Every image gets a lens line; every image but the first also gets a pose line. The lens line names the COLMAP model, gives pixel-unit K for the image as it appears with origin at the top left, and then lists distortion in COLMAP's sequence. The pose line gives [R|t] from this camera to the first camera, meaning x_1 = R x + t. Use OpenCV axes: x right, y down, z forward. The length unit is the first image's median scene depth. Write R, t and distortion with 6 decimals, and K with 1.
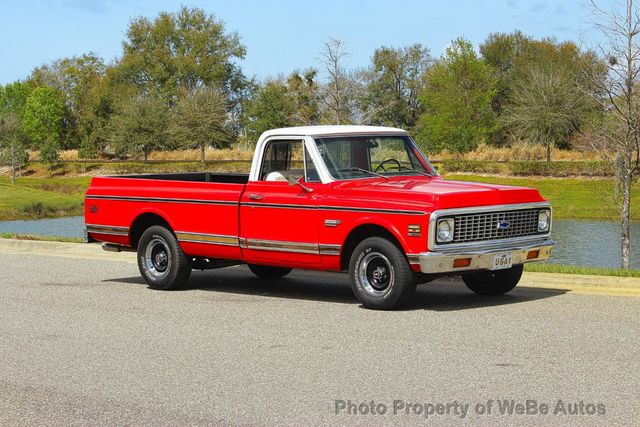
lens RADIAL K [[1623.4, 0, 320.0], [0, 1623.4, 213.5], [0, 0, 1]] dist [-0.379335, 0.240939]
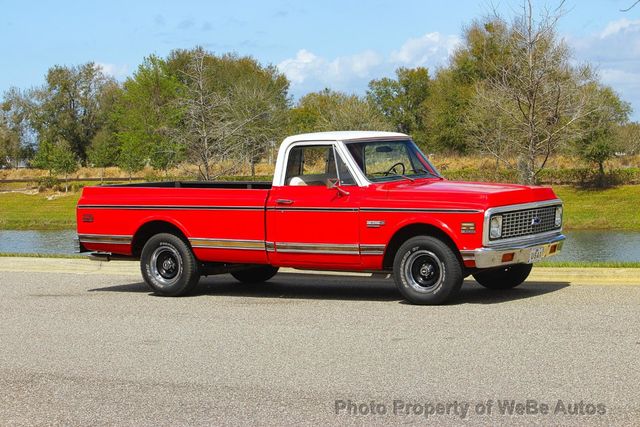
lens RADIAL K [[1623.4, 0, 320.0], [0, 1623.4, 213.5], [0, 0, 1]] dist [-0.379335, 0.240939]
pose [[0.977347, -0.024143, 0.210260, -0.232823], [0.026409, 0.999619, -0.007975, 0.006269], [-0.209987, 0.013347, 0.977613, -0.008022]]
